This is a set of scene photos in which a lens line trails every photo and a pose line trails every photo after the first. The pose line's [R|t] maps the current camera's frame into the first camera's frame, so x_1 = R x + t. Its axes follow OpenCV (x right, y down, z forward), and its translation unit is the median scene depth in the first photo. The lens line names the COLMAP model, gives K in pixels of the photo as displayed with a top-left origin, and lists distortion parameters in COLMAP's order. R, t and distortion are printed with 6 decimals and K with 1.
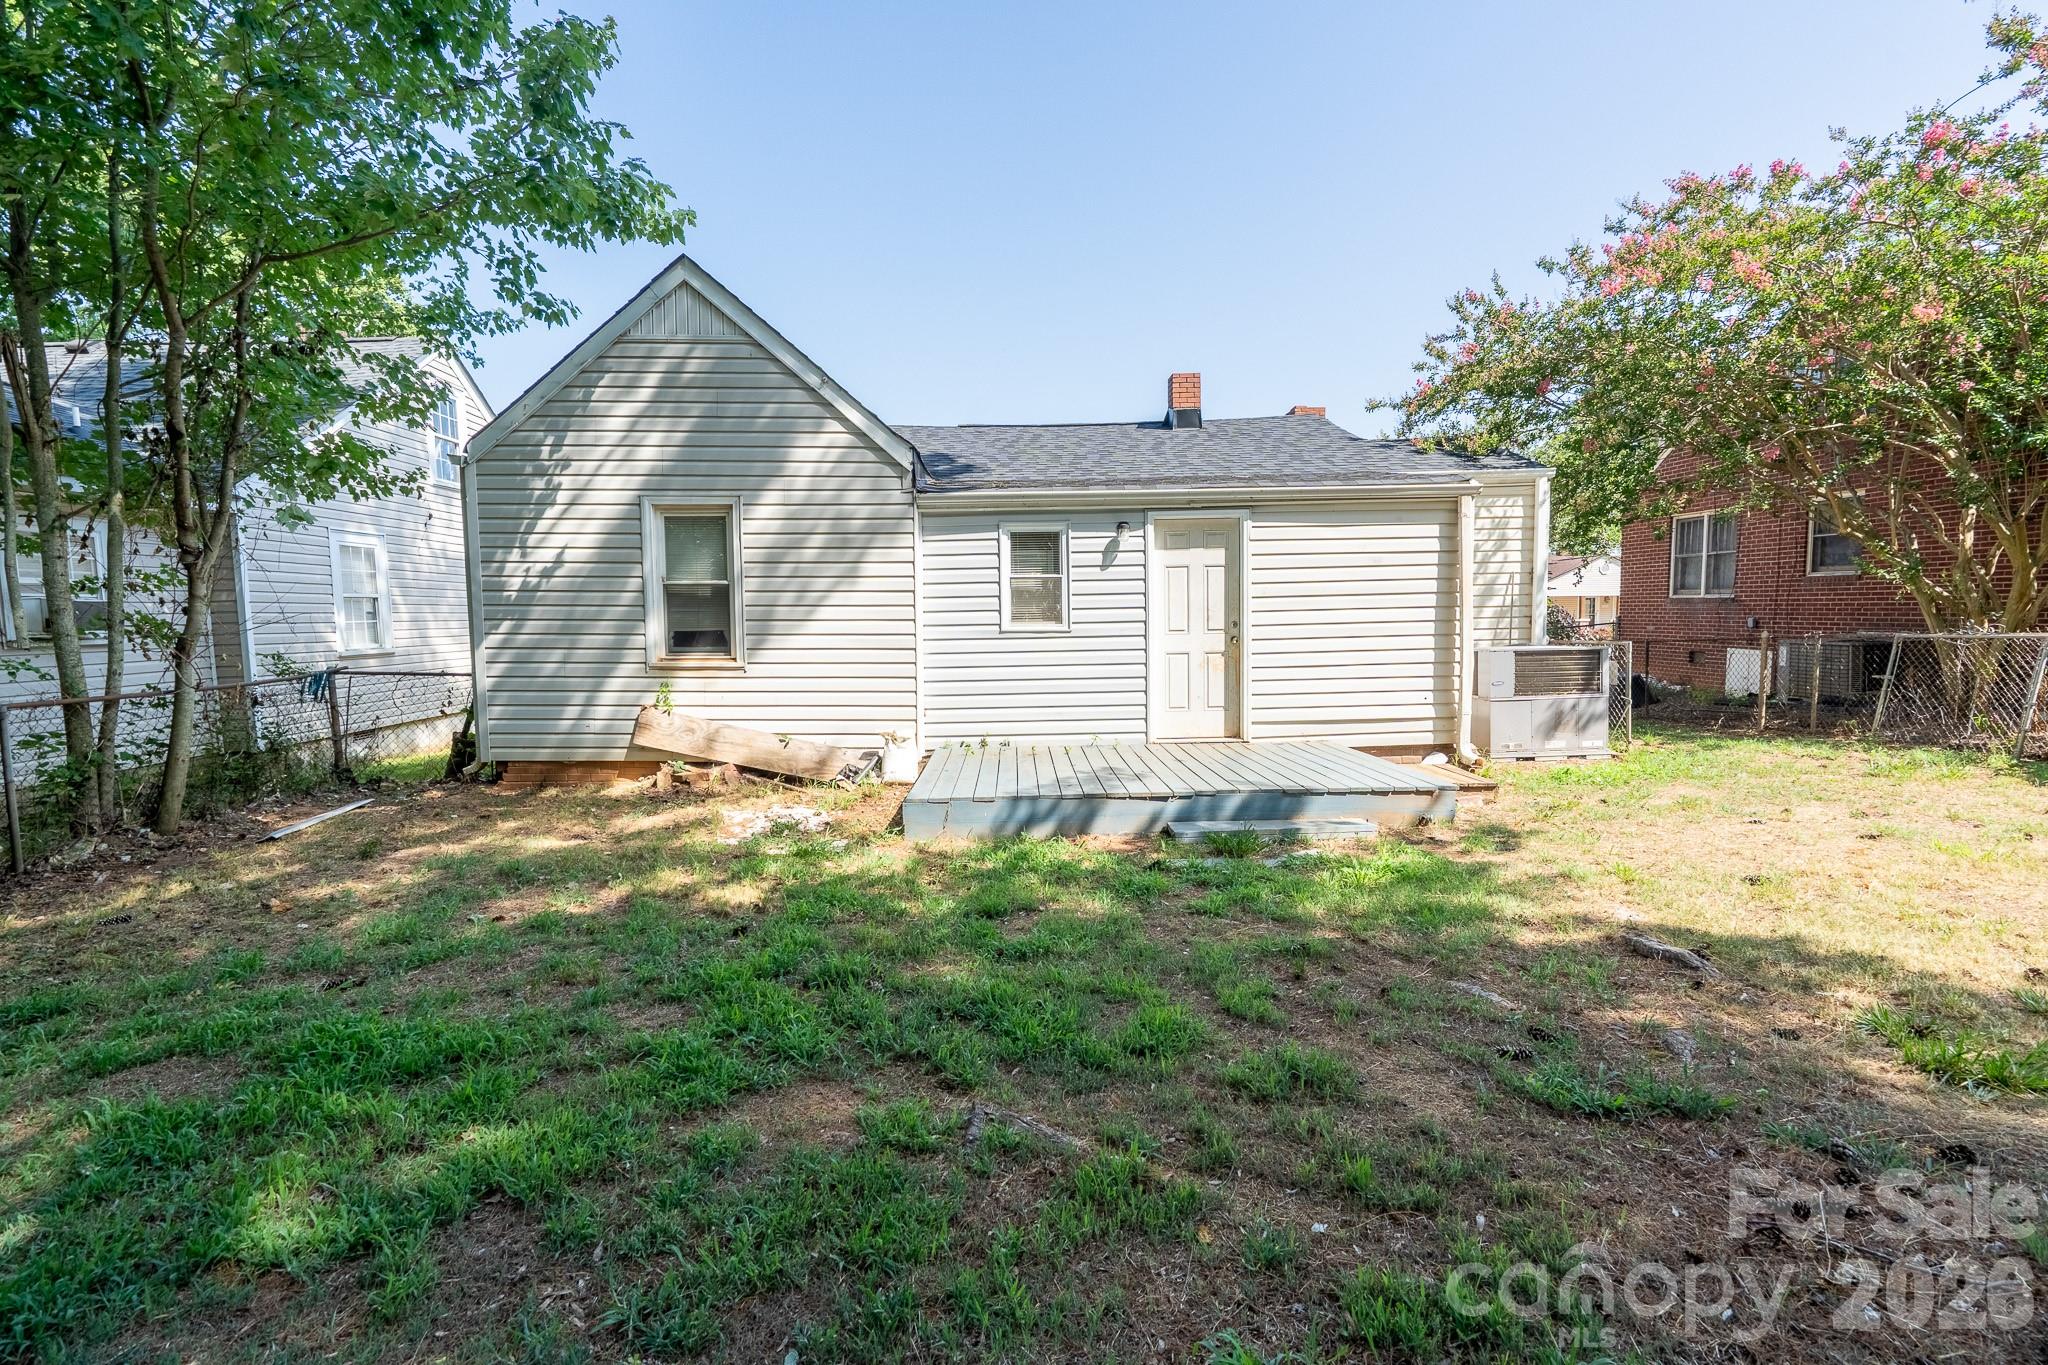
lens RADIAL K [[929.6, 0, 1019.0], [0, 929.6, 694.4], [0, 0, 1]] dist [-0.001844, 0.001188]
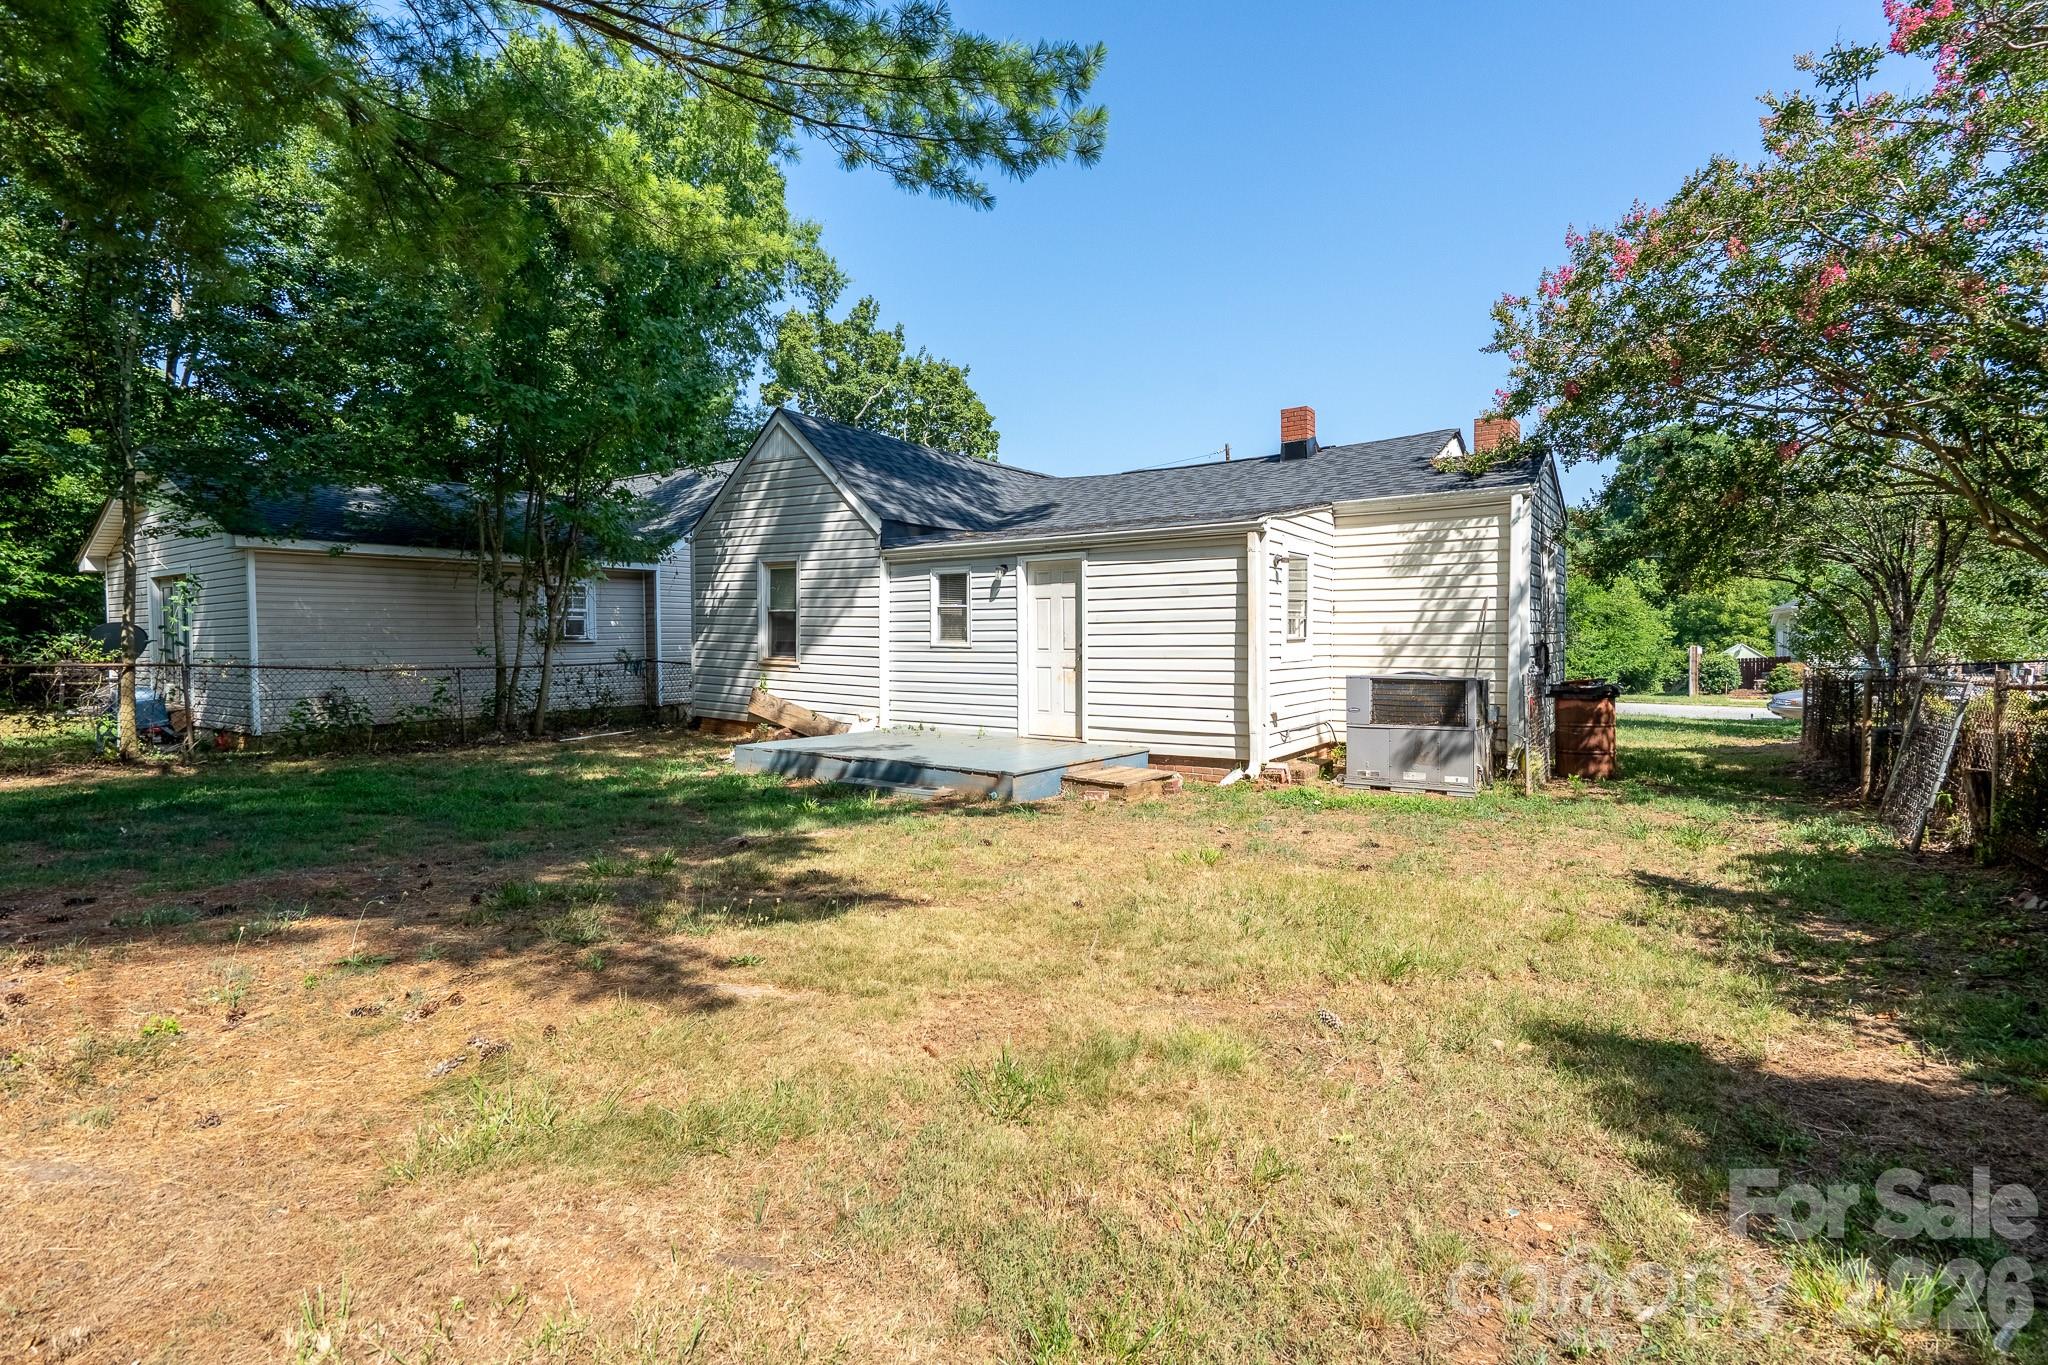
lens RADIAL K [[933.0, 0, 1015.1], [0, 933.0, 673.2], [0, 0, 1]] dist [0.000987, 0.000251]
pose [[0.809328, 0.040366, -0.585969, 0.892711], [-0.061938, 0.997939, -0.016801, -0.012852], [0.584083, 0.049891, 0.810160, -0.040279]]
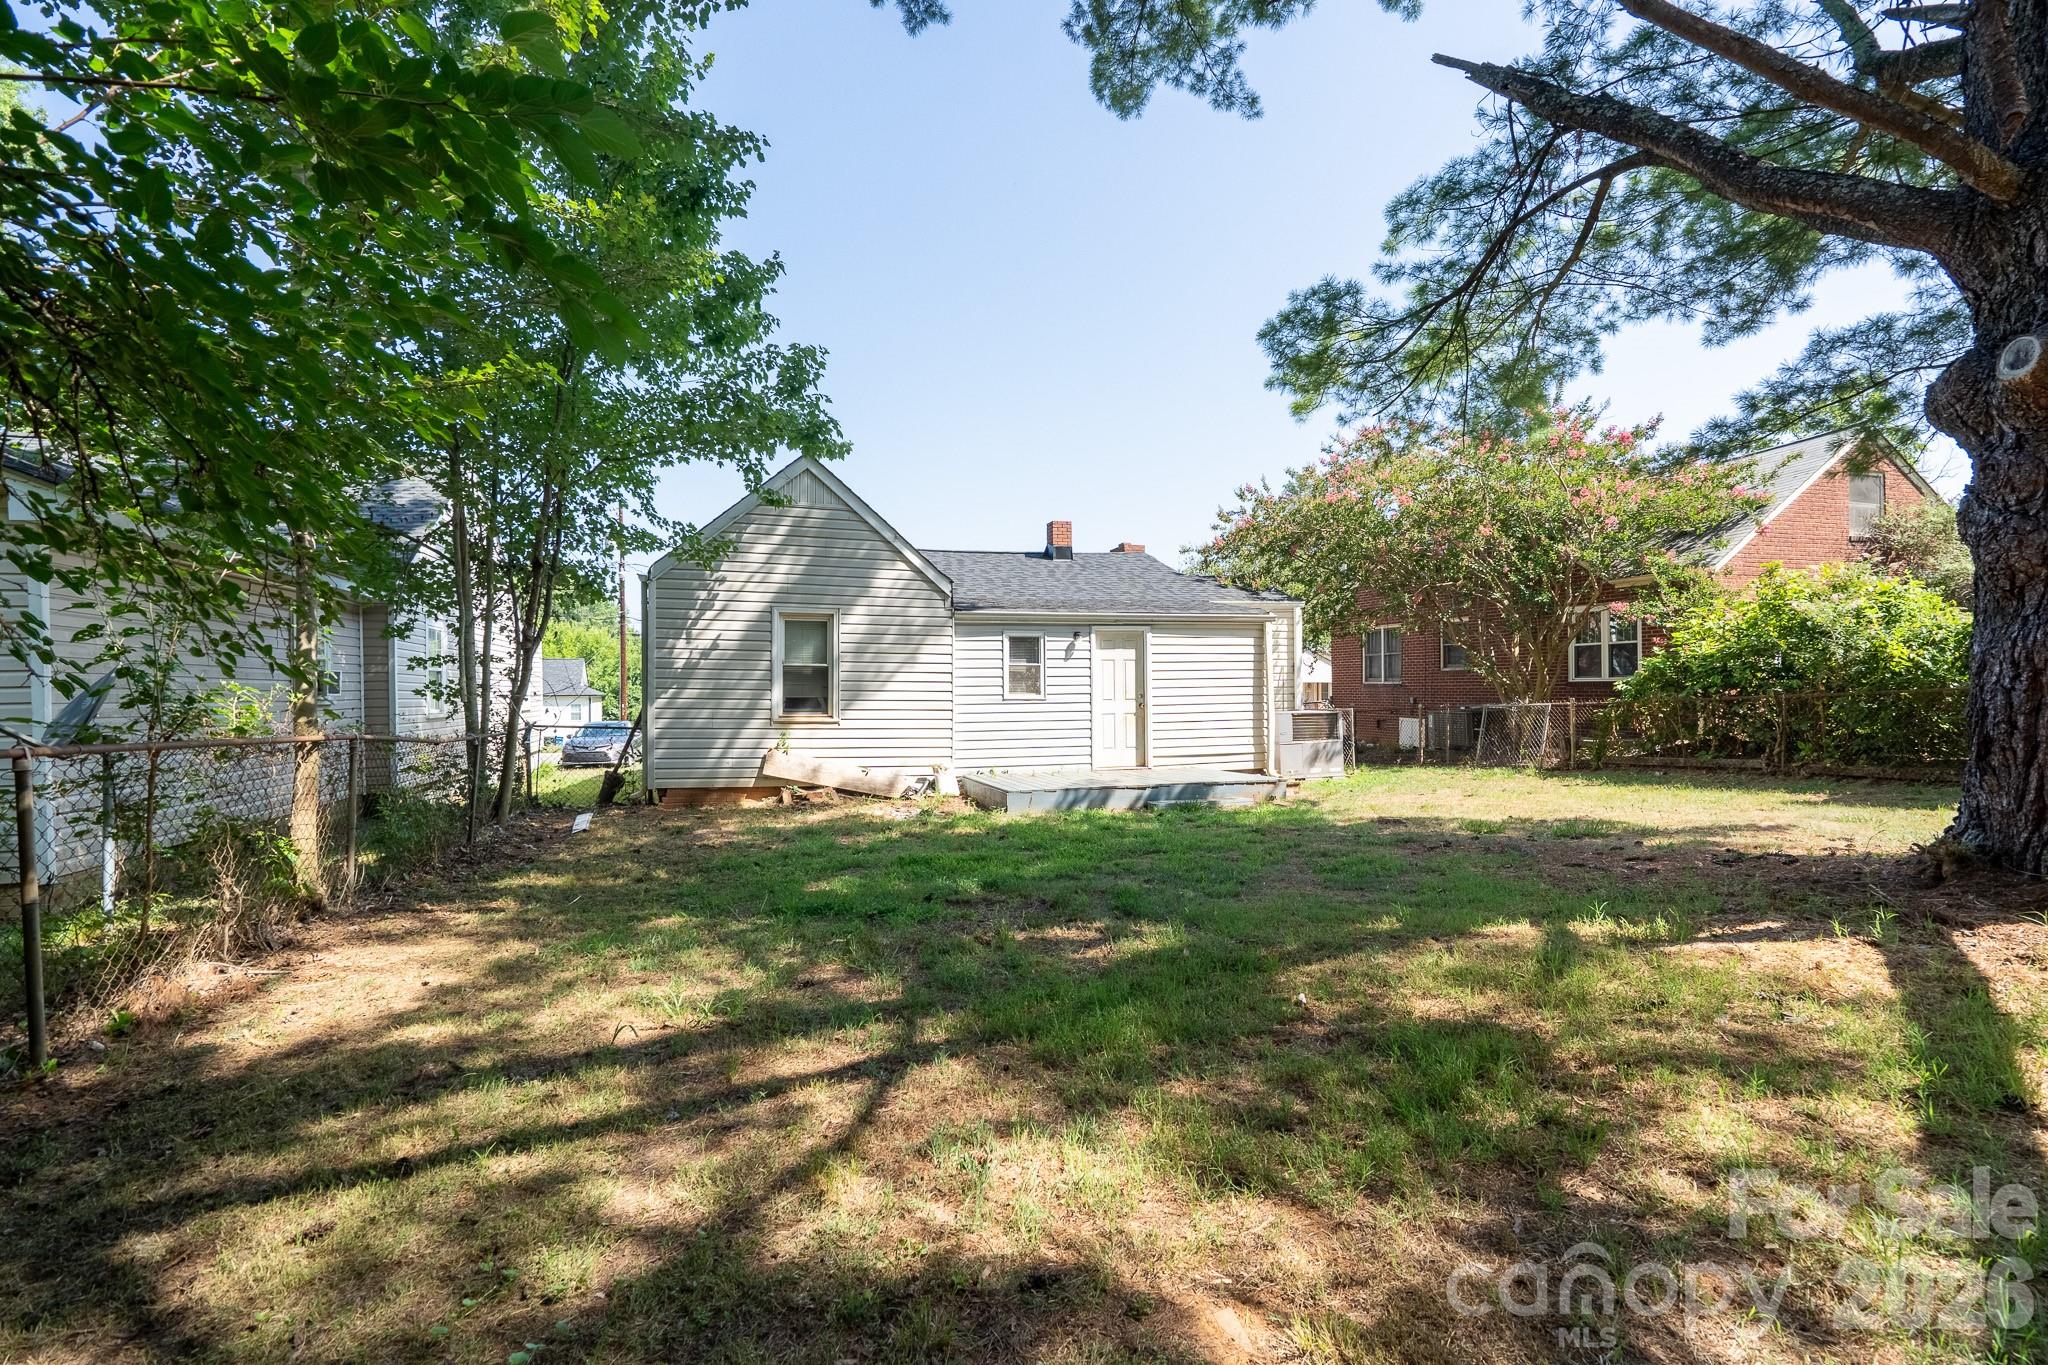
lens RADIAL K [[929.6, 0, 1019.0], [0, 929.6, 694.4], [0, 0, 1]] dist [-0.001844, 0.001188]
pose [[0.964315, 0.008062, 0.264634, -0.407925], [0.014885, 0.996304, -0.084593, 0.056768], [-0.264338, 0.085513, 0.960631, -0.506797]]
